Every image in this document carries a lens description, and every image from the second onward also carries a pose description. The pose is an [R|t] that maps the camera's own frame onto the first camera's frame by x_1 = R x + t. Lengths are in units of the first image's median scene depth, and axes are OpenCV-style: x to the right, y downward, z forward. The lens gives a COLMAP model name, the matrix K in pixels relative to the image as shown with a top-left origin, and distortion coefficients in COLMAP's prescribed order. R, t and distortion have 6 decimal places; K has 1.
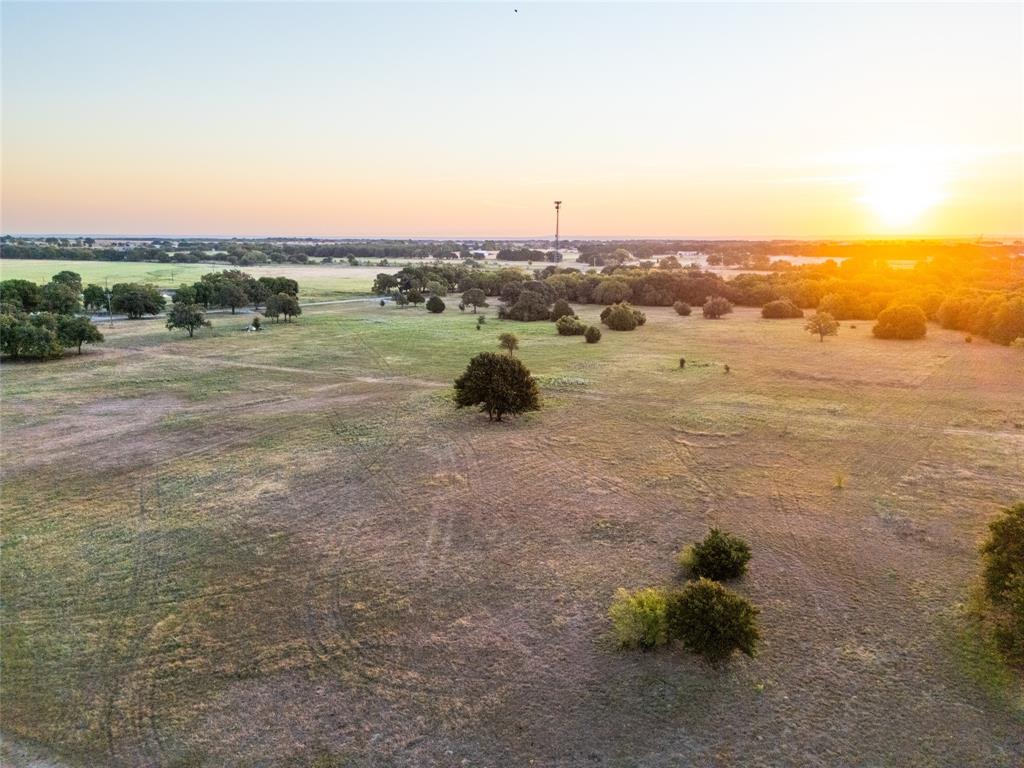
lens RADIAL K [[754.6, 0, 515.1], [0, 754.6, 386.4], [0, 0, 1]] dist [0.073589, -0.073356]
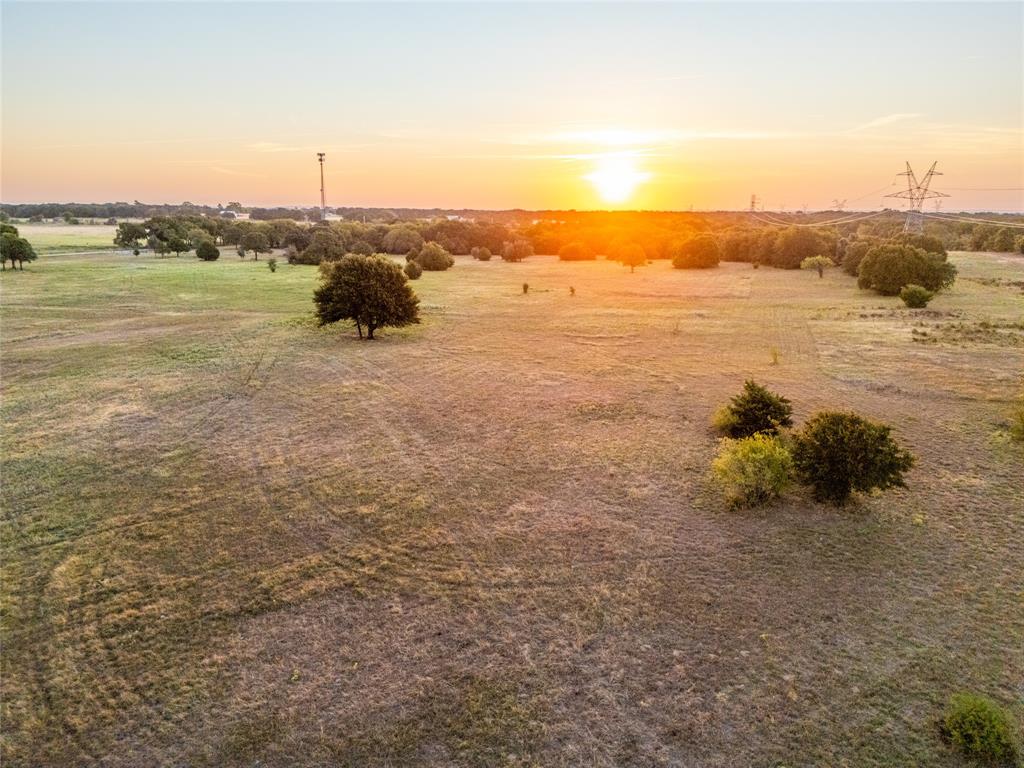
lens RADIAL K [[754.6, 0, 514.9], [0, 754.6, 388.4], [0, 0, 1]] dist [0.073589, -0.073356]
pose [[0.947551, -0.069411, 0.311975, -0.113215], [0.058172, 0.997283, 0.045199, 0.059548], [-0.314265, -0.024680, 0.949014, 0.111909]]
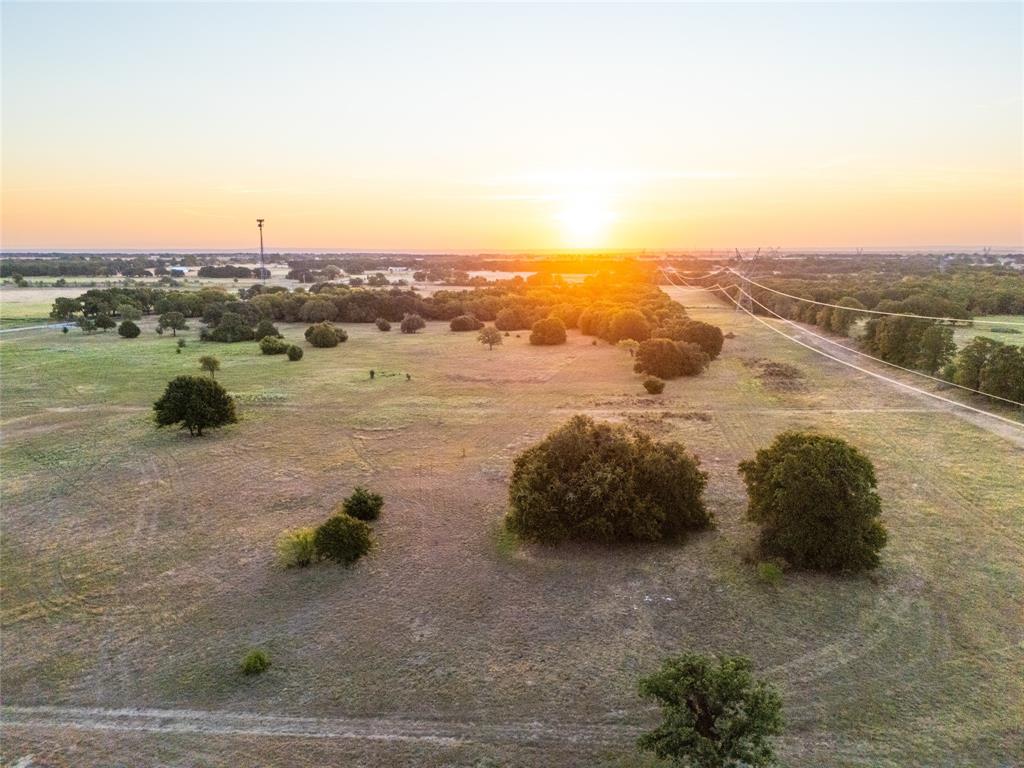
lens RADIAL K [[754.6, 0, 521.3], [0, 754.6, 384.9], [0, 0, 1]] dist [0.073589, -0.073356]
pose [[0.932282, -0.067328, 0.355412, 0.021893], [0.073453, 0.997292, -0.003751, 0.008012], [-0.354197, 0.029603, 0.934702, -0.203940]]
